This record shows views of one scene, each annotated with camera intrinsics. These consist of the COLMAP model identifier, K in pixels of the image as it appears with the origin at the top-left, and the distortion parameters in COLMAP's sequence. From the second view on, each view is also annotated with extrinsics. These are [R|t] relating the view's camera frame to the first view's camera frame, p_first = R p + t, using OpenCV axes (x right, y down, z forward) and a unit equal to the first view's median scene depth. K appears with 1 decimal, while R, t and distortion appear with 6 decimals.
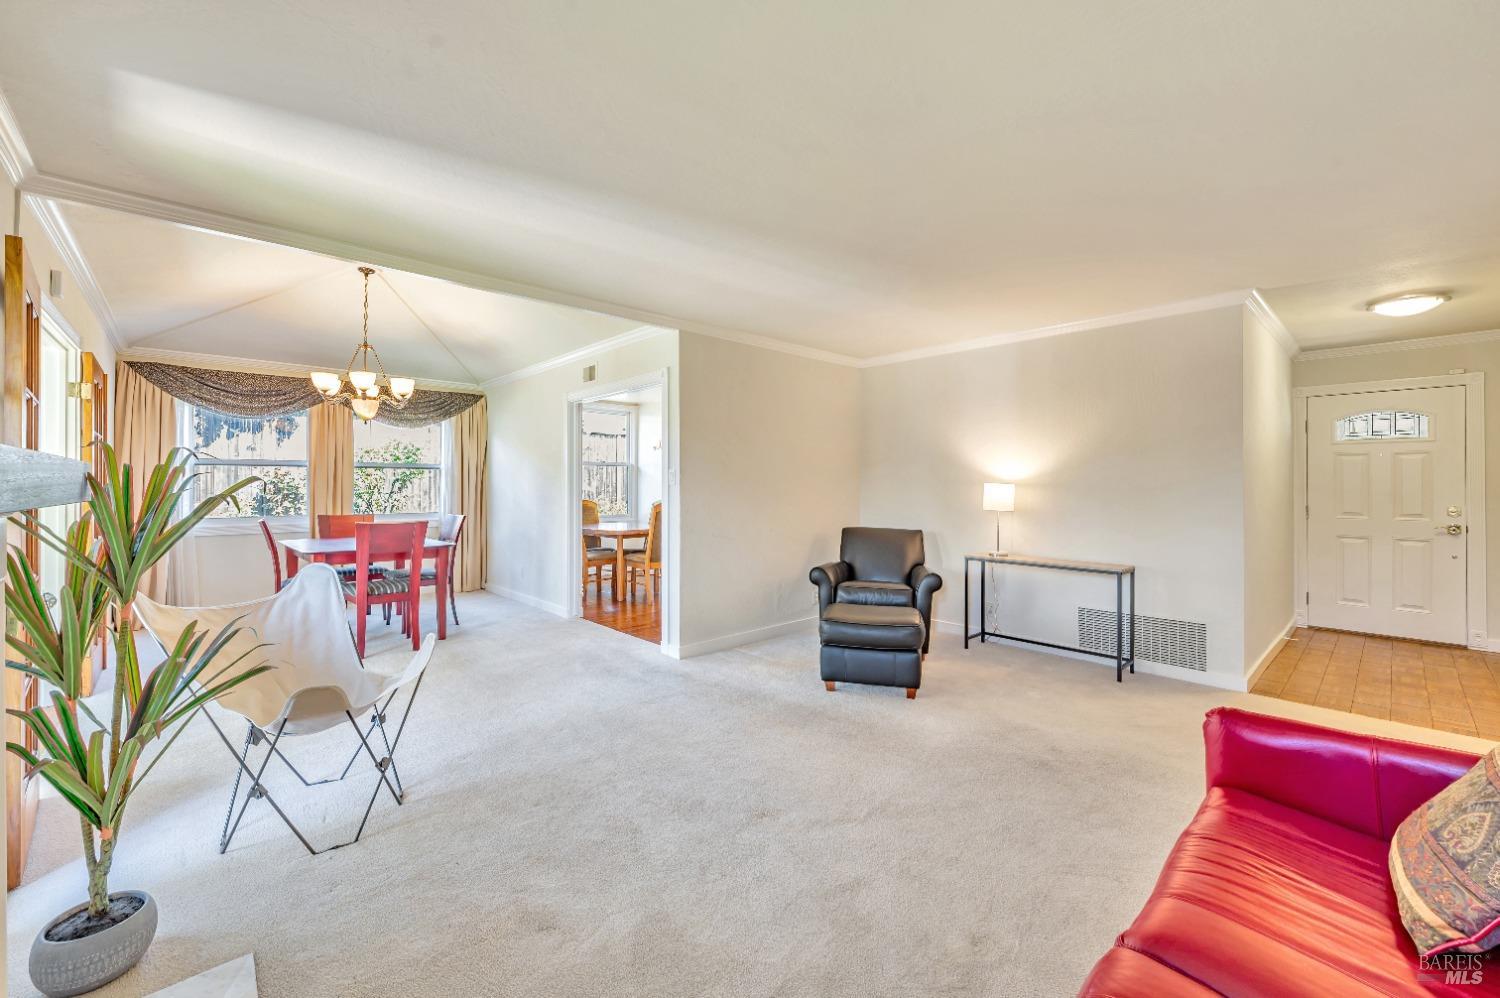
lens RADIAL K [[610.0, 0, 751.0], [0, 610.0, 481.9], [0, 0, 1]] dist [-0.000930, -0.000255]
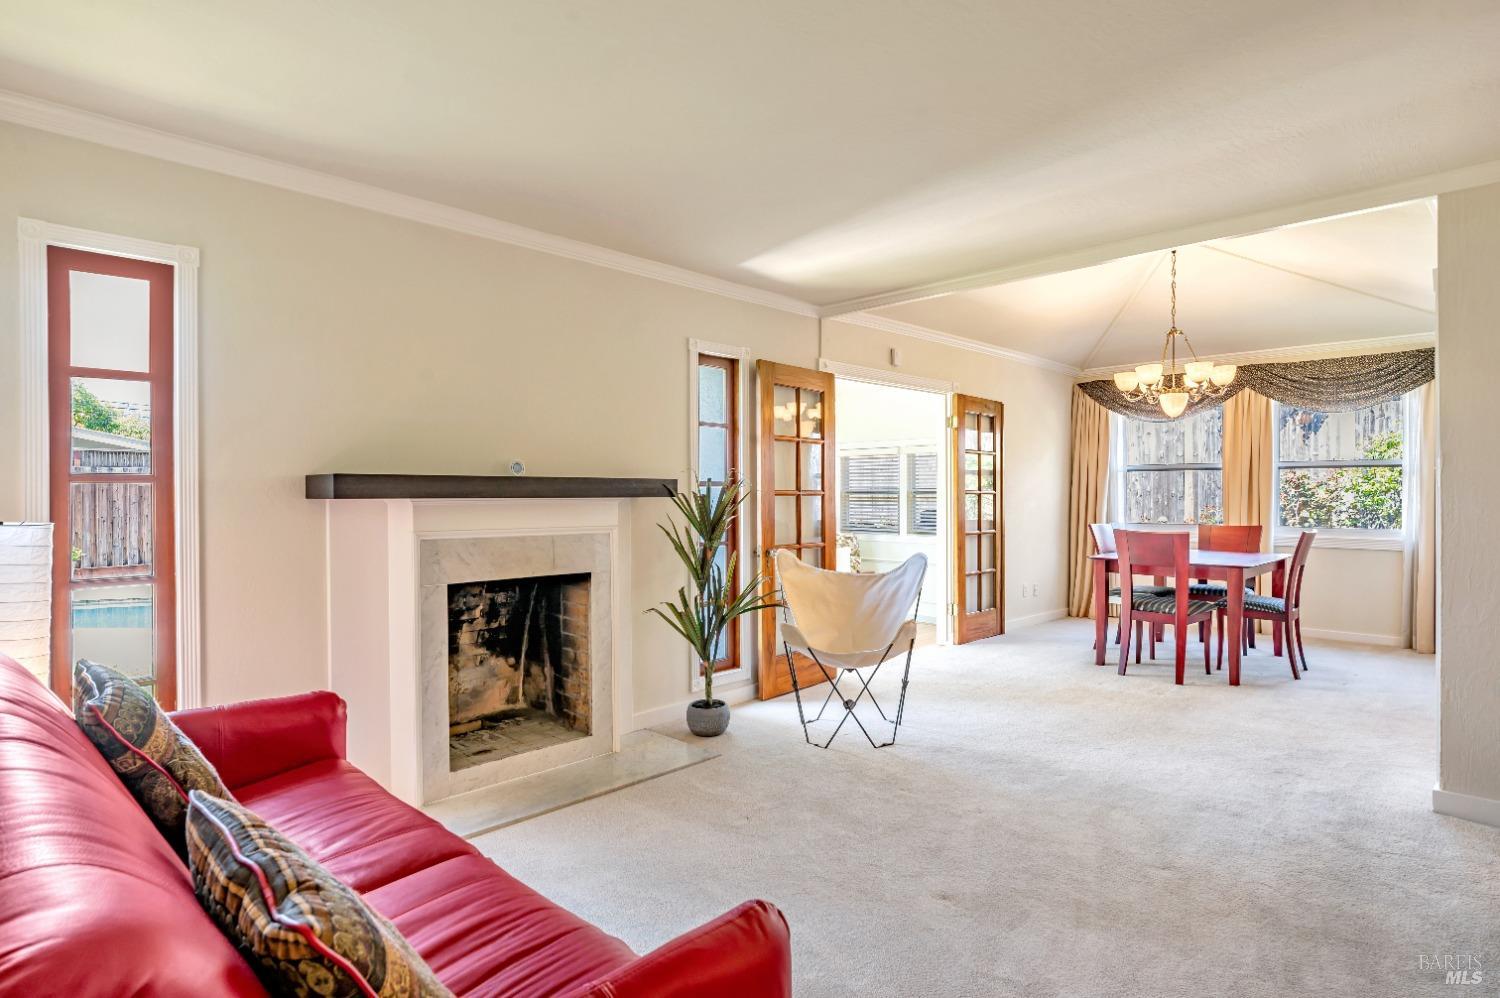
lens RADIAL K [[796.3, 0, 750.0], [0, 796.3, 499.0], [0, 0, 1]] dist [0.000959, 0.000324]
pose [[0.058910, 0.007032, -0.998239, 0.543874], [0.006609, 0.999951, 0.007434, 0.006836], [0.998241, -0.007036, 0.058861, 0.356995]]
